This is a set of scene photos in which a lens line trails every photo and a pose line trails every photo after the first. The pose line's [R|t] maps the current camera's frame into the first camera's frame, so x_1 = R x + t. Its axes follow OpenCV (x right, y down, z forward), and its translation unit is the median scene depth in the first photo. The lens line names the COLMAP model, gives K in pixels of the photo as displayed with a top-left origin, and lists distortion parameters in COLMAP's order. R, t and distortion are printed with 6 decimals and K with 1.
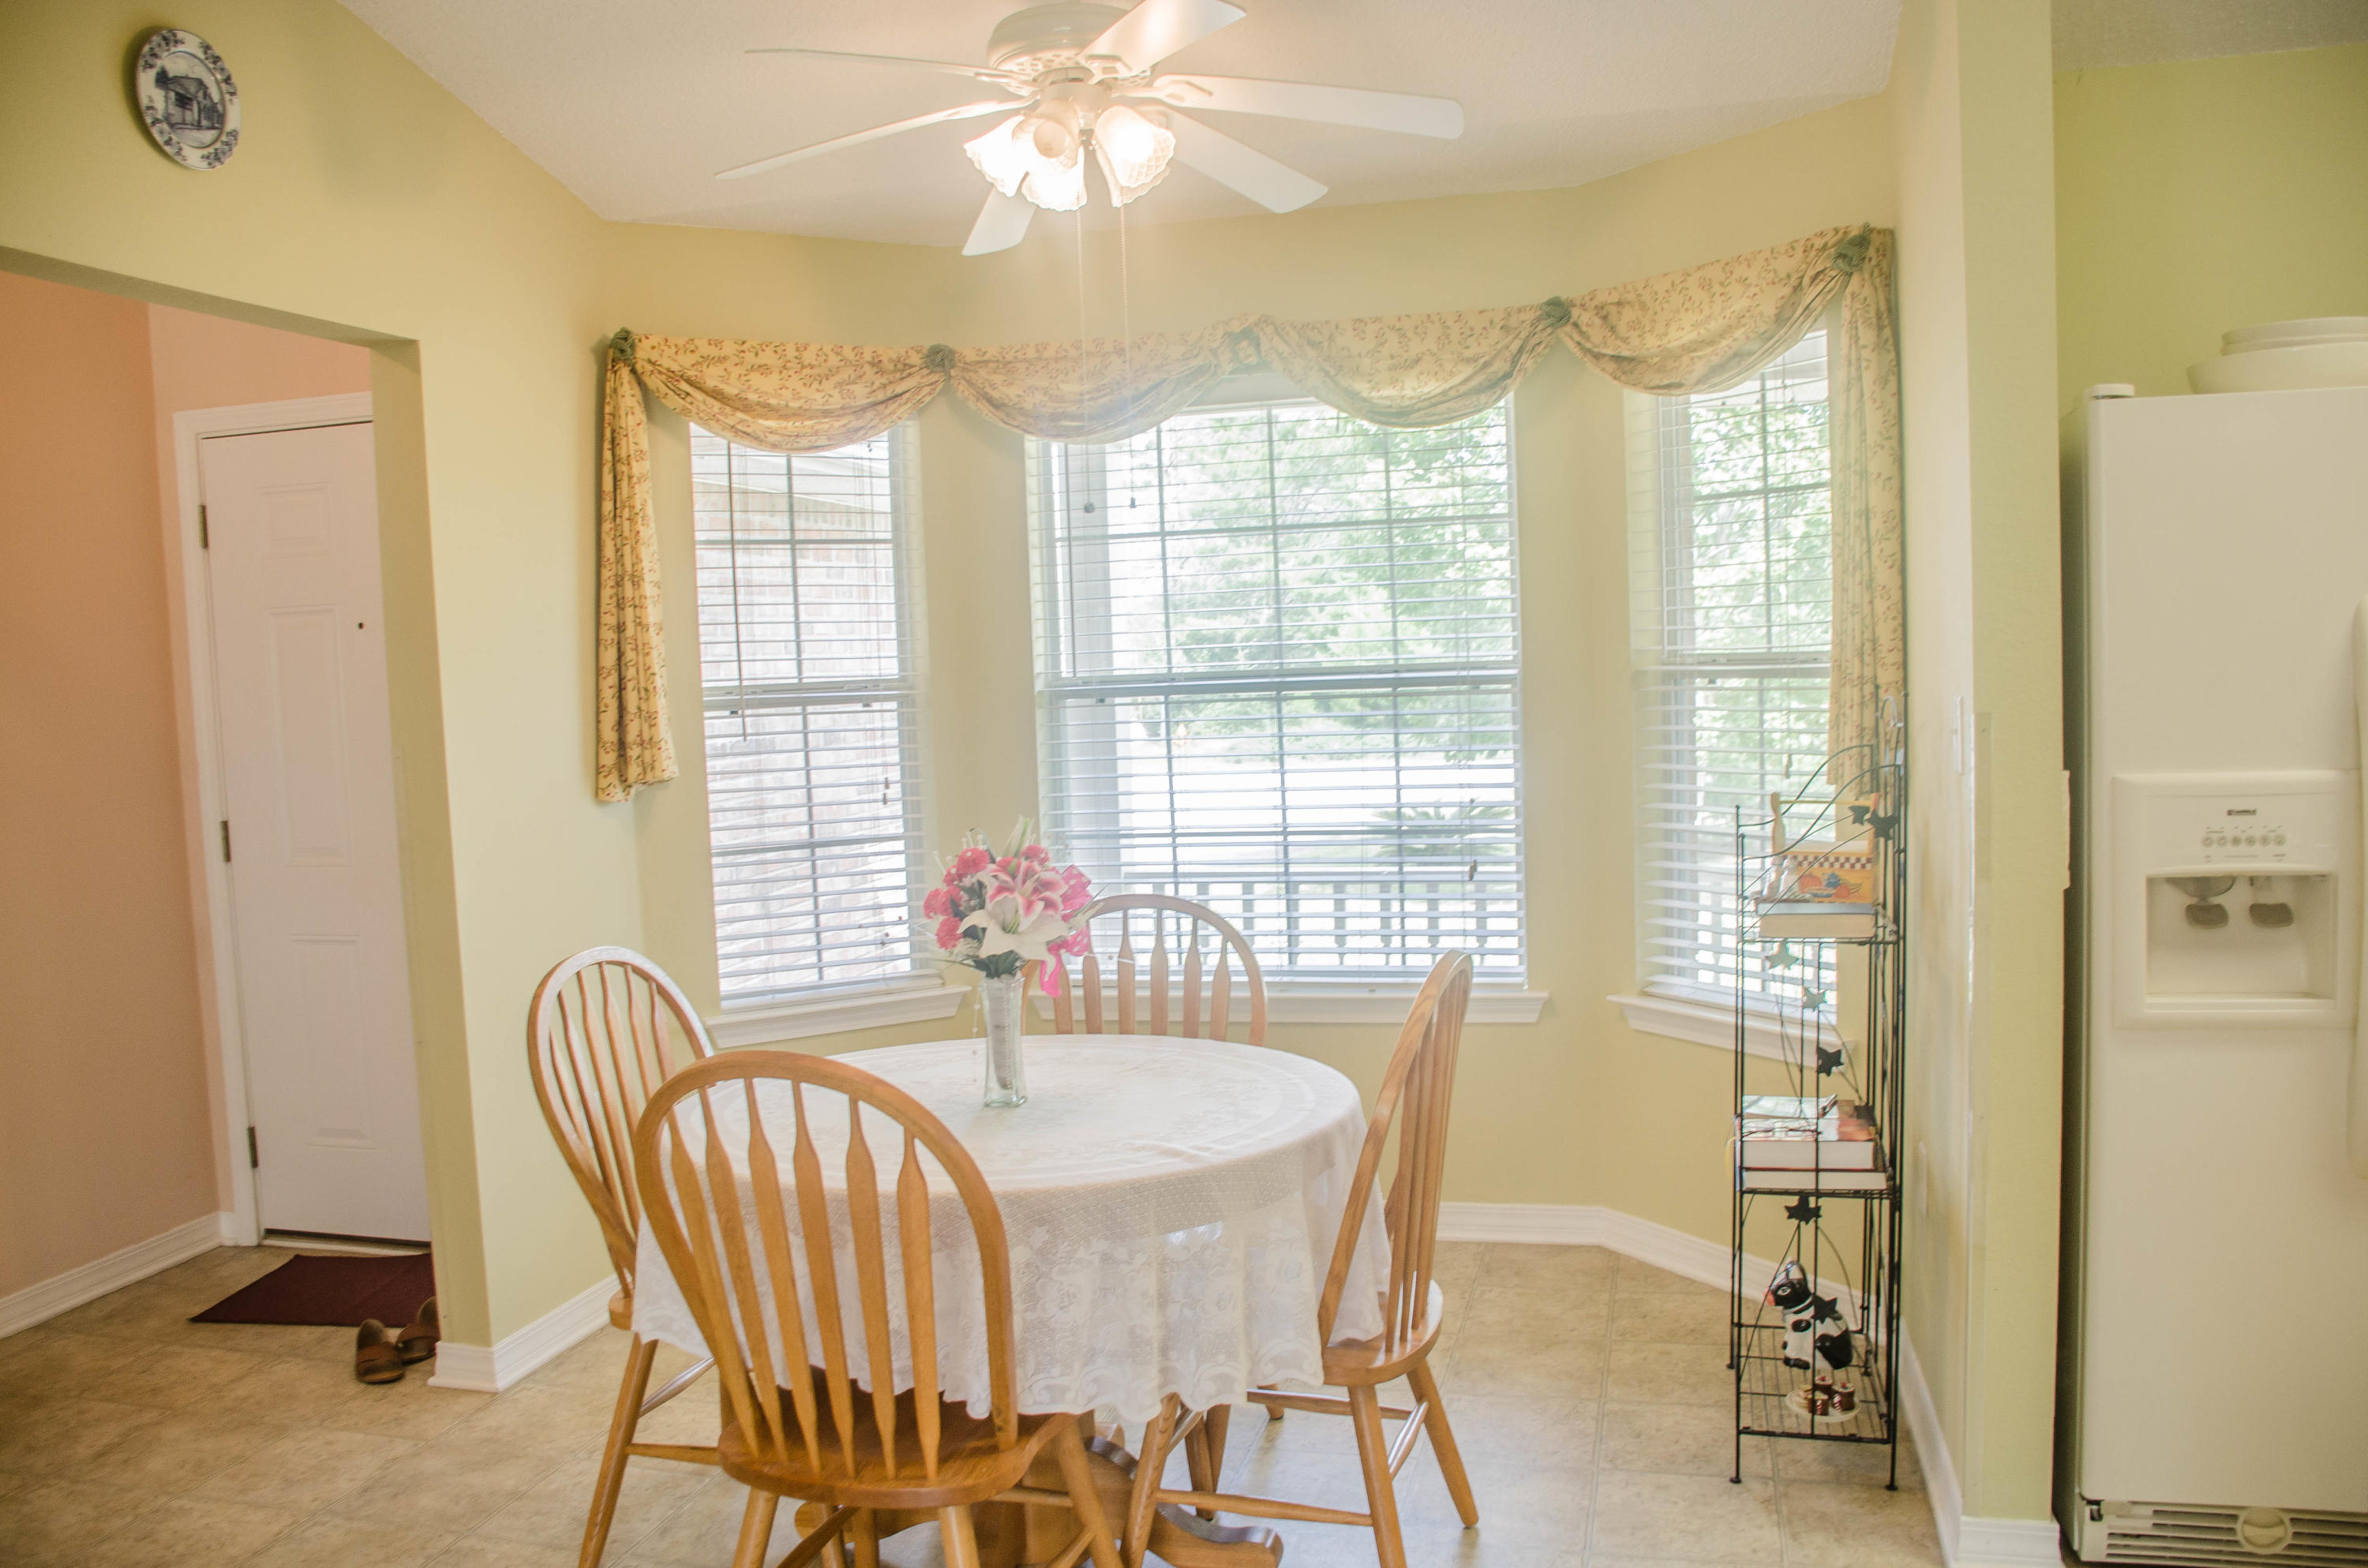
lens RADIAL K [[1856.3, 0, 1180.7], [0, 1856.3, 803.5], [0, 0, 1]] dist [-0.151613, 0.116603]
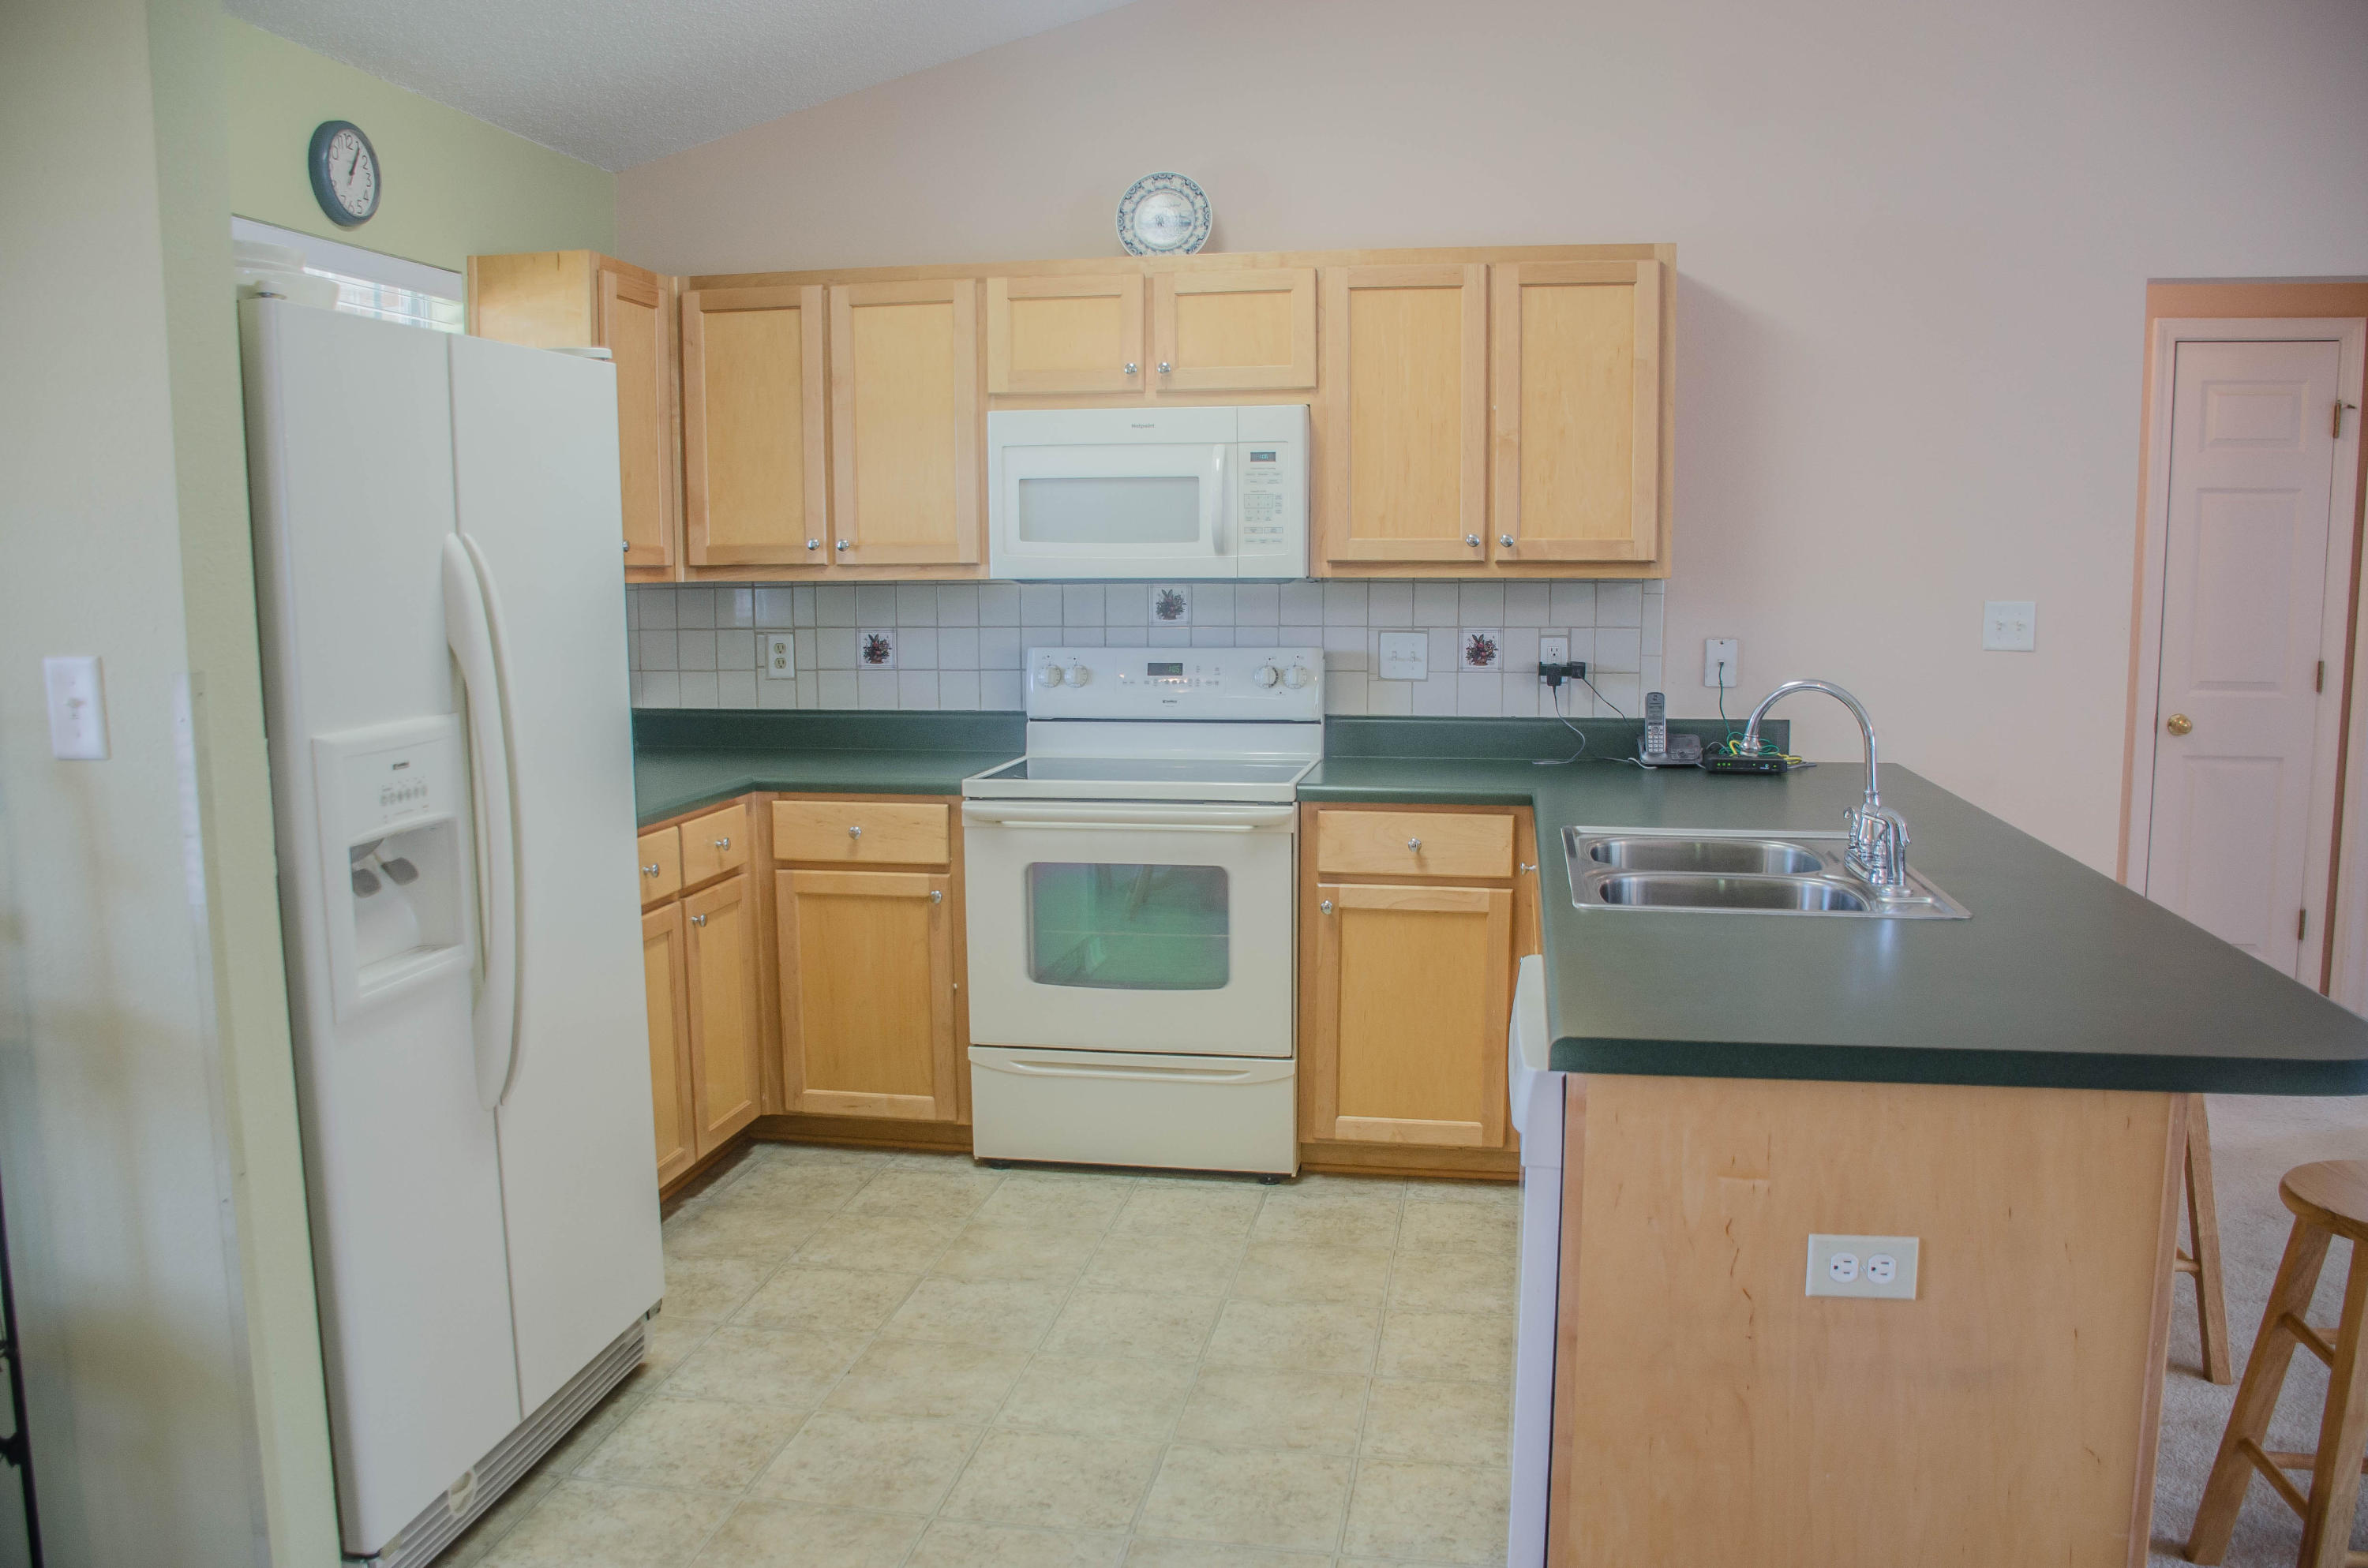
lens RADIAL K [[1855.9, 0, 1174.6], [0, 1855.9, 813.1], [0, 0, 1]] dist [-0.152444, 0.111832]
pose [[-0.080372, -0.098511, 0.991885, -0.244336], [0.093082, 0.990014, 0.105867, -0.020990], [-0.992409, 0.100835, -0.070400, 0.421508]]
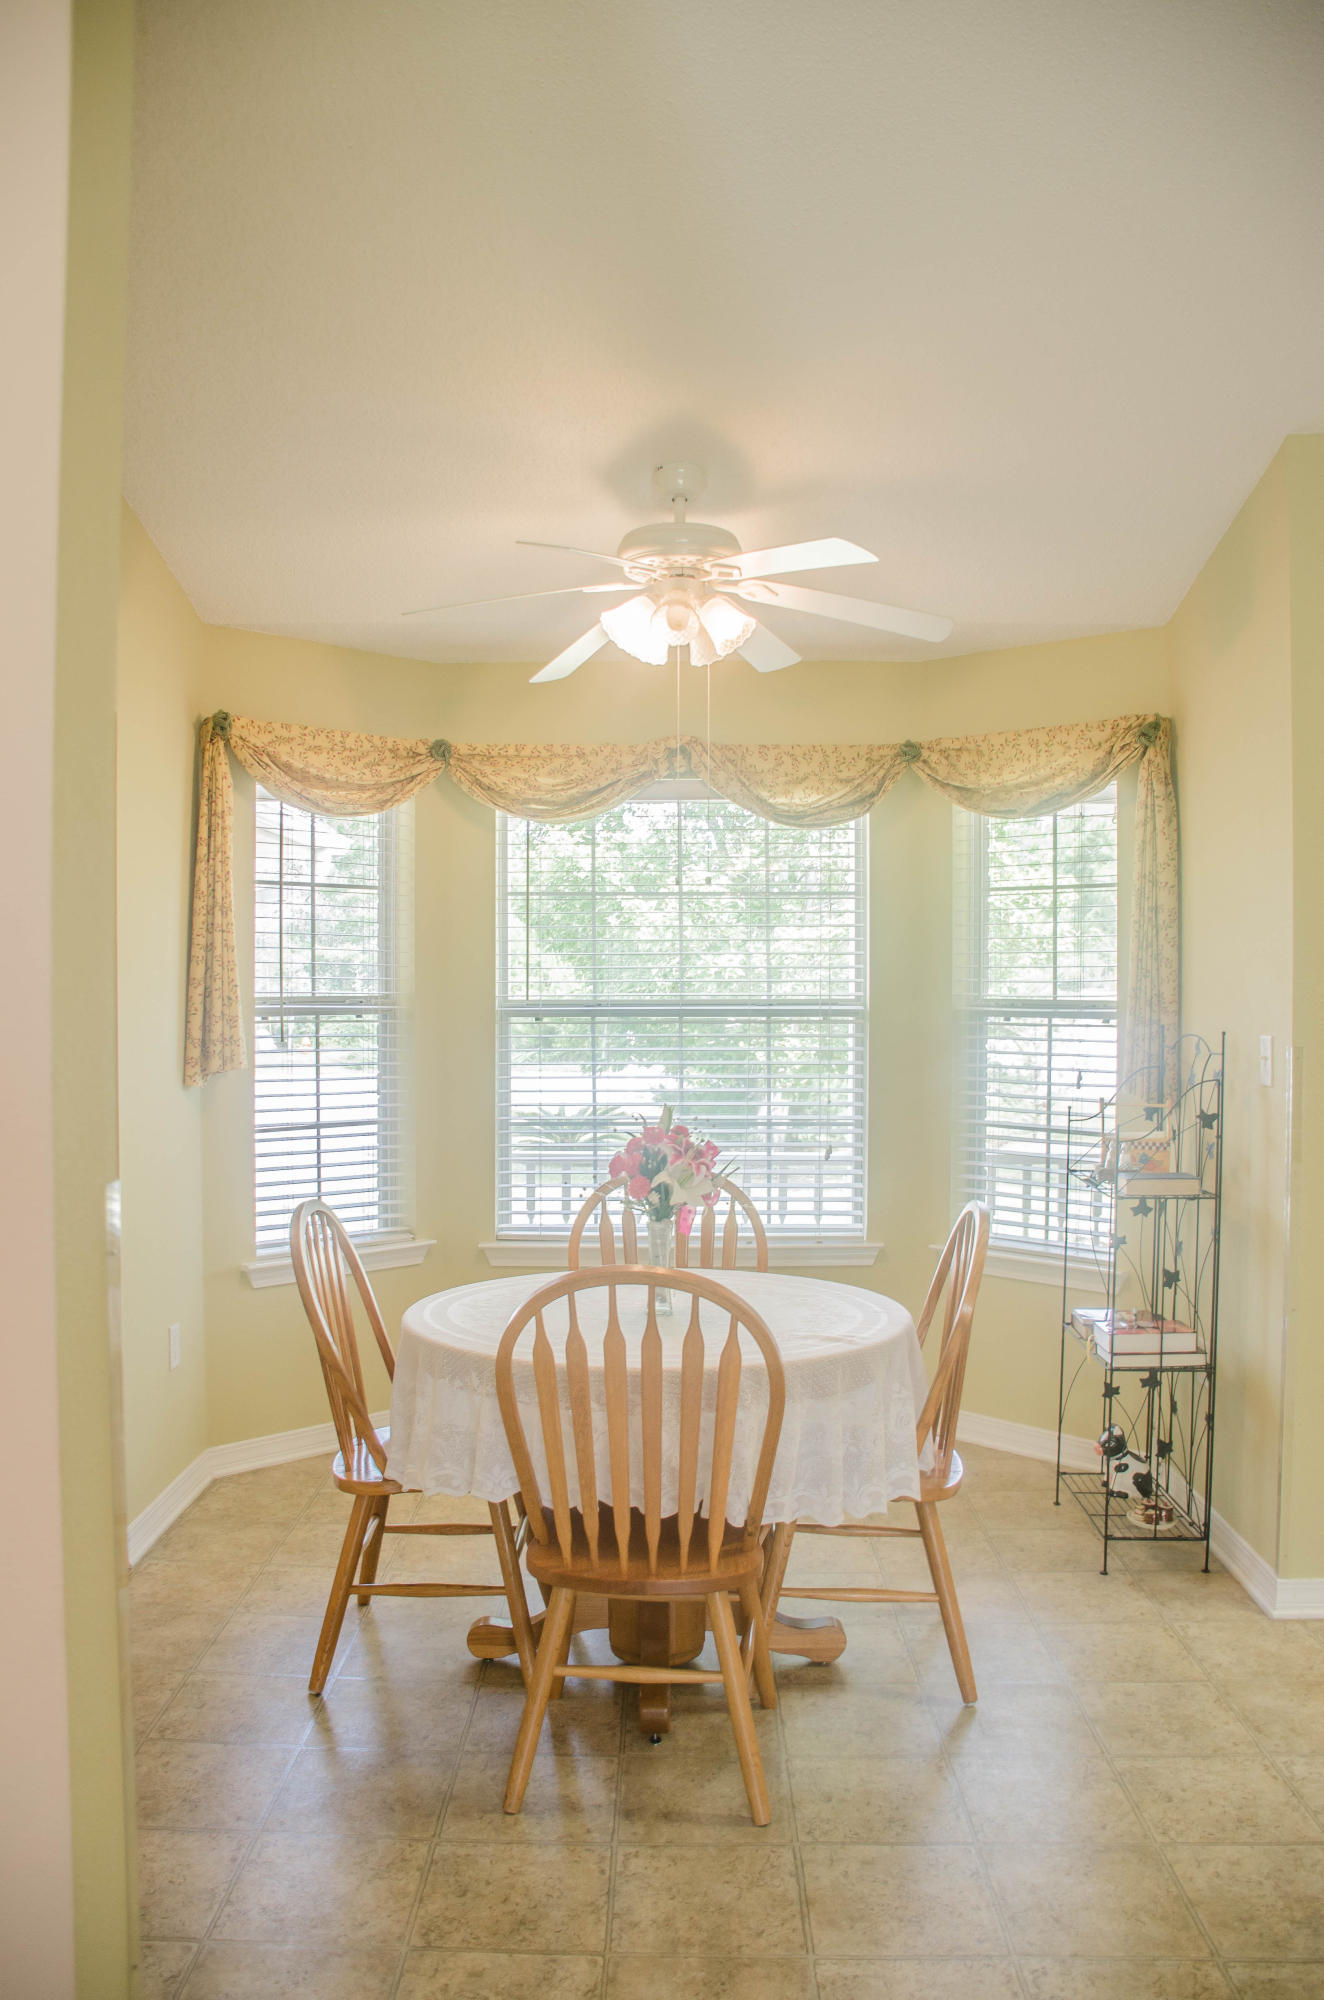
lens RADIAL K [[1568.0, 0, 639.4], [0, 1568.0, 1000.0], [0, 0, 1]] dist [-0.151613, 0.116603]
pose [[0.971487, 0.035506, 0.234417, -0.274541], [-0.019168, 0.997248, -0.071613, 0.009957], [-0.236315, 0.065078, 0.969495, -0.094785]]
